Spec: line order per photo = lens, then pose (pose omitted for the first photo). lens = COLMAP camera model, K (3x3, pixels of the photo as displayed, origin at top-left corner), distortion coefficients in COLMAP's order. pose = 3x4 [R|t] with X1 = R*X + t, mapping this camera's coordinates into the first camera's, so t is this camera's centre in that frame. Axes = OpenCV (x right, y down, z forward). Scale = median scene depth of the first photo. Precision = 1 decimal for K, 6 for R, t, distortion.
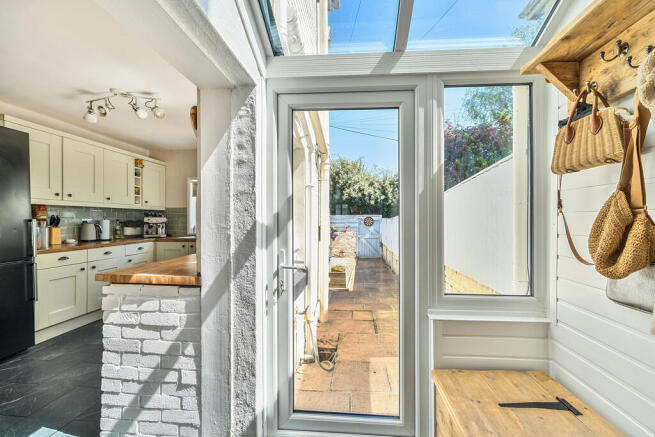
lens RADIAL K [[263.1, 0, 326.1], [0, 263.1, 220.2], [0, 0, 1]] dist [-0.002216, -0.000061]
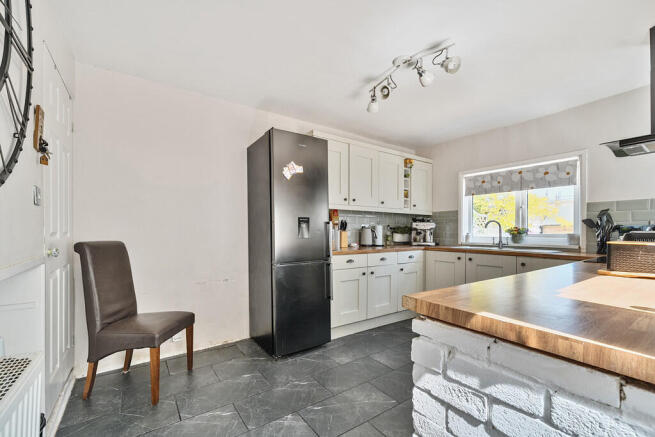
lens RADIAL K [[269.0, 0, 326.0], [0, 269.0, 230.8], [0, 0, 1]] dist [-0.001301, -0.000062]
pose [[0.657122, -0.000699, -0.753784, -0.252104], [-0.004498, 0.999978, -0.004849, 0.030420], [0.753771, 0.006577, 0.657105, 0.223504]]
